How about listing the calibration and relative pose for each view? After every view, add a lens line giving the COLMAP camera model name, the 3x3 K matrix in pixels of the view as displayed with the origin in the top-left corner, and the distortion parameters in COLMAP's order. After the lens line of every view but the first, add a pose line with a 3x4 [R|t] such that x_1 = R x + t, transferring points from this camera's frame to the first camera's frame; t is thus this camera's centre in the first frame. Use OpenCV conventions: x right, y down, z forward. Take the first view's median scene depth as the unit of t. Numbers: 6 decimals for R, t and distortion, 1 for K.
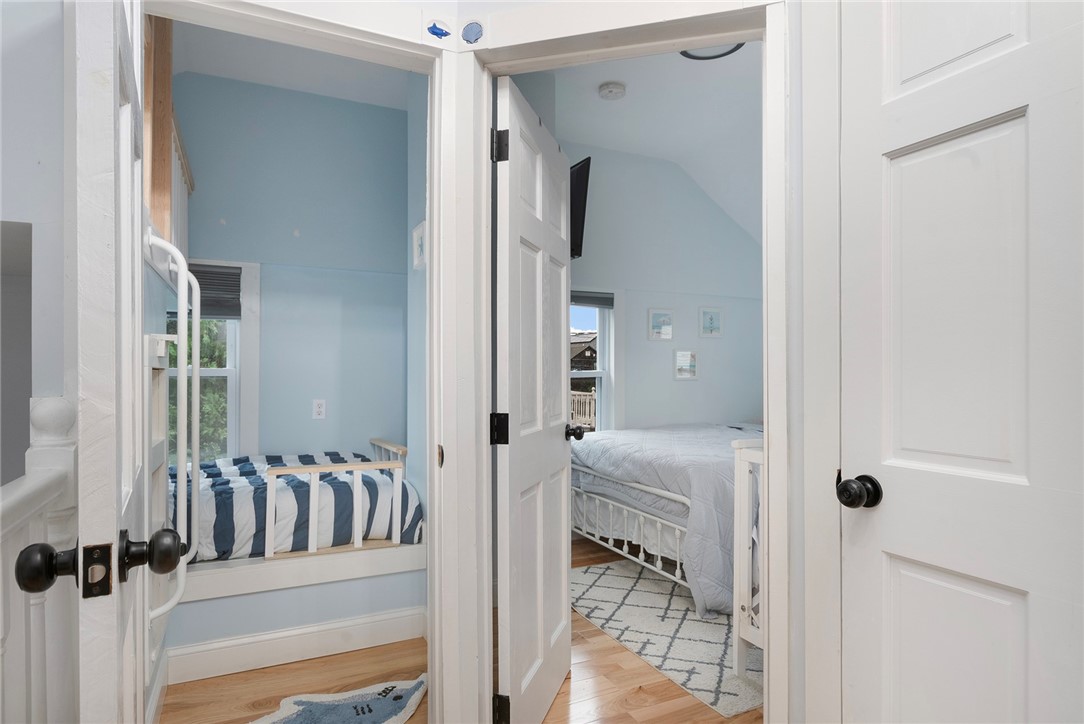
lens RADIAL K [[629.5, 0, 540.1], [0, 629.5, 369.6], [0, 0, 1]] dist [0.023394, -0.000098]
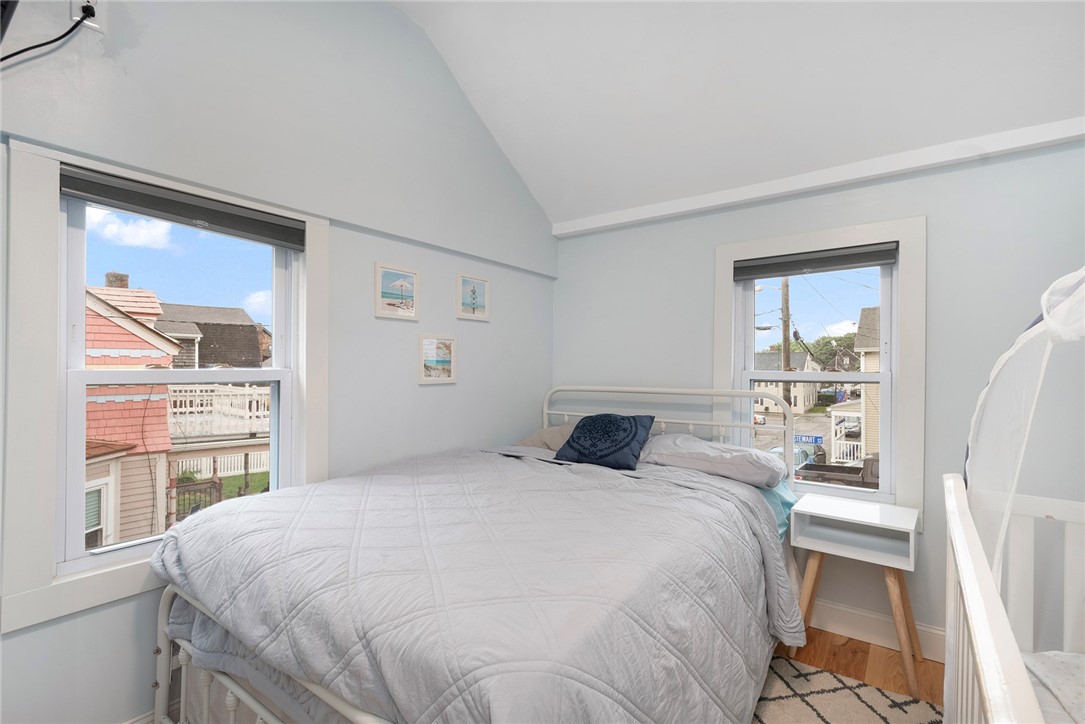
lens RADIAL K [[494.4, 0, 539.0], [0, 494.4, 367.3], [0, 0, 1]] dist [0.000961, -0.000087]
pose [[0.891055, 0.005013, 0.453868, 0.100717], [-0.004865, 0.999987, -0.001494, 0.000306], [-0.453870, -0.000877, 0.891067, 0.527010]]
